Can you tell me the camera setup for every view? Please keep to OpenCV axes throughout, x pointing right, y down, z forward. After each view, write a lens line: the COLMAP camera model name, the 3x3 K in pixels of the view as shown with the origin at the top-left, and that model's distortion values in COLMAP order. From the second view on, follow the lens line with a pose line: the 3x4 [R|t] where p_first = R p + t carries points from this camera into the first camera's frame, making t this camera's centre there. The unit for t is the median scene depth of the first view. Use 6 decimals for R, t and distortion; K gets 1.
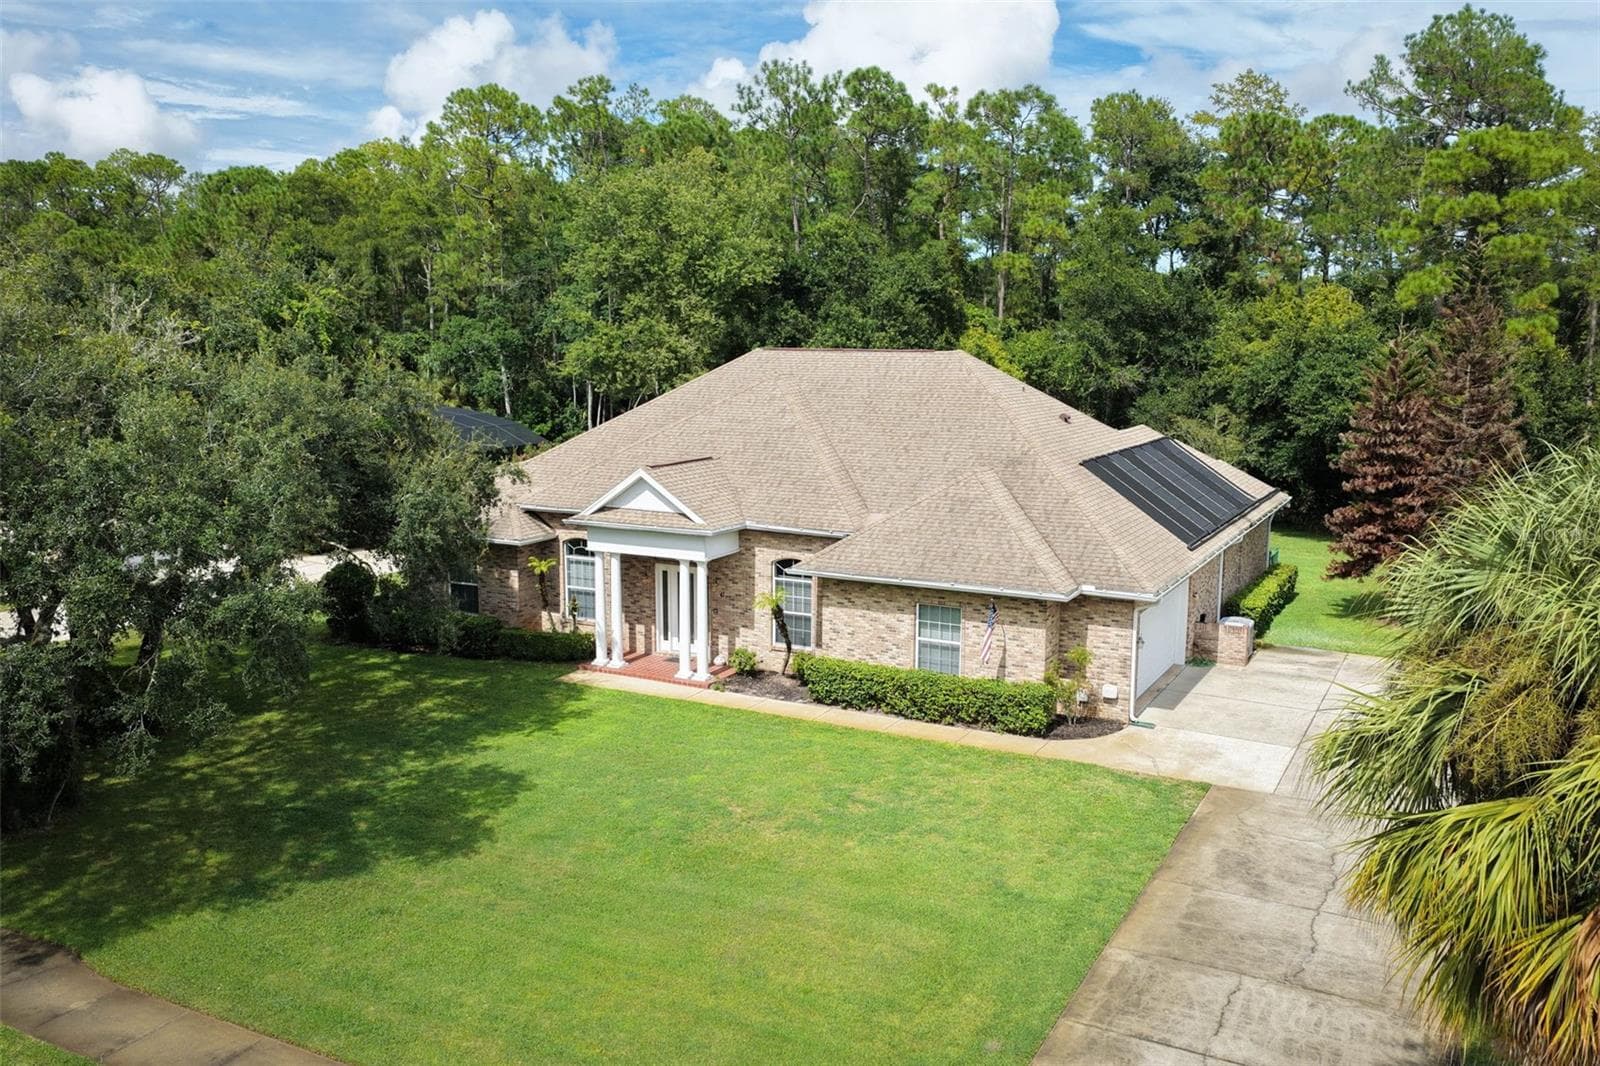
lens RADIAL K [[1330.0, 0, 800.0], [0, 1330.0, 533.0], [0, 0, 1]] dist [-0.014284, 0.038262]
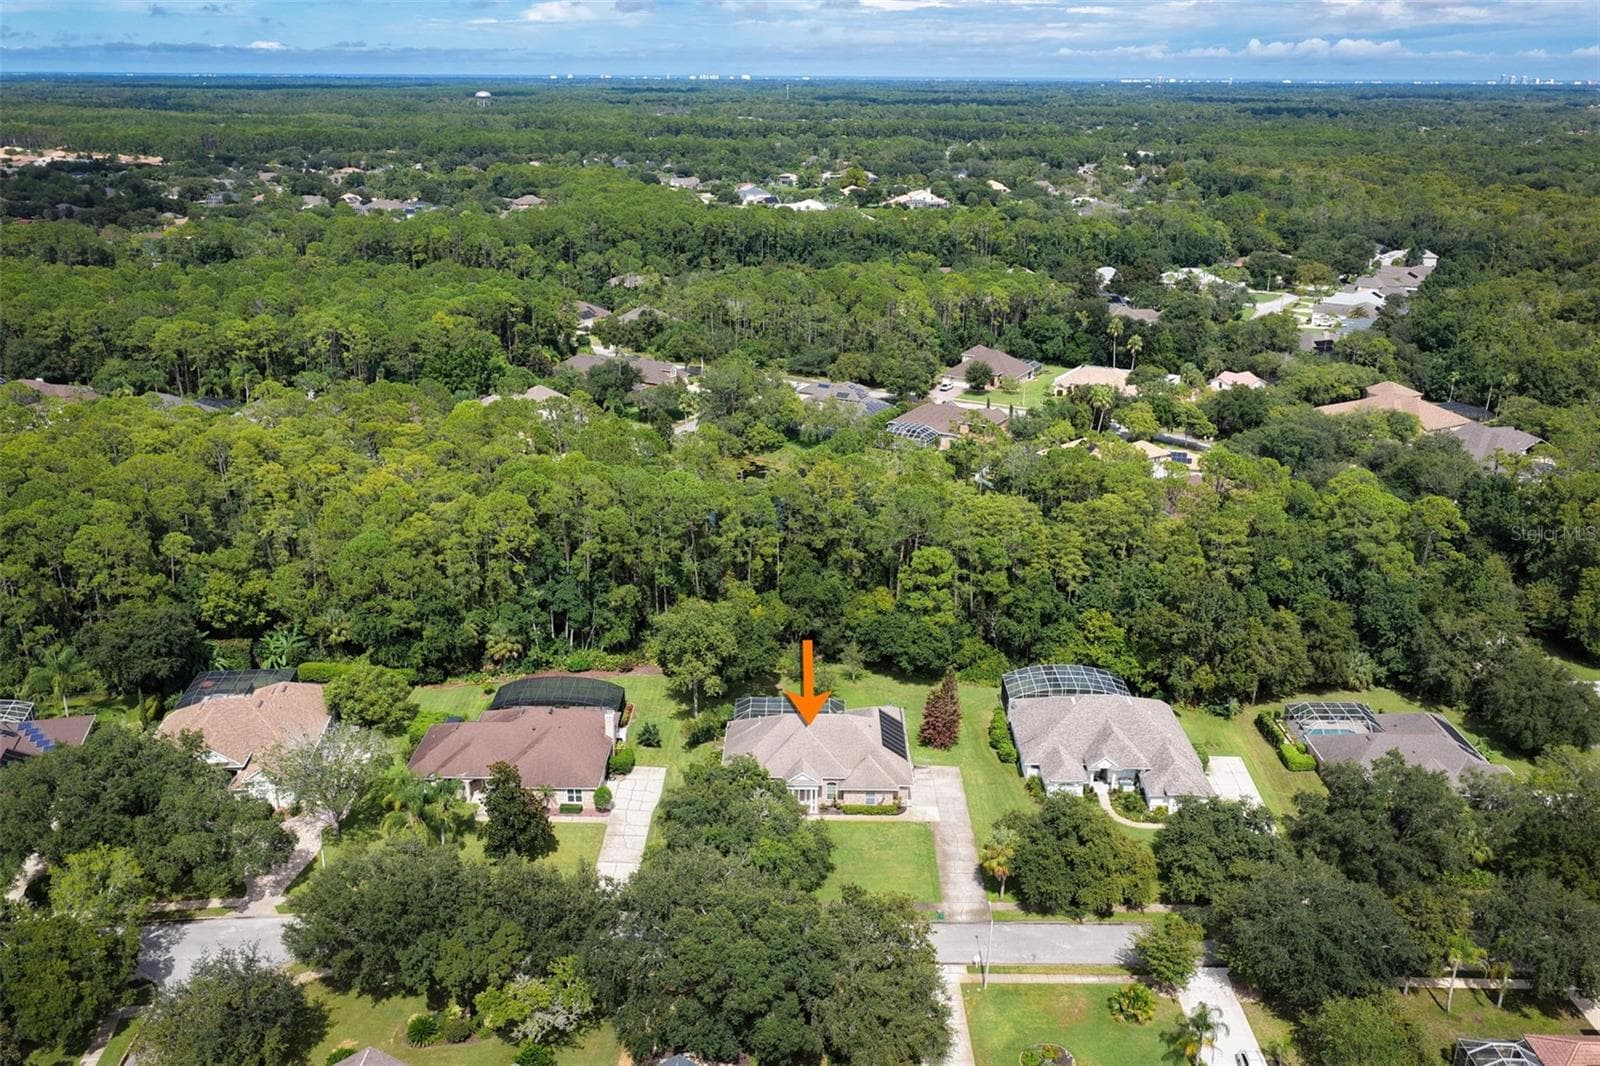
lens RADIAL K [[1330.0, 0, 800.0], [0, 1330.0, 533.0], [0, 0, 1]] dist [-0.014284, 0.038262]
pose [[0.885498, -0.151286, 0.439325, -1.922431], [0.067835, 0.977471, 0.199874, -1.689320], [-0.459666, -0.147186, 0.875810, -2.734254]]
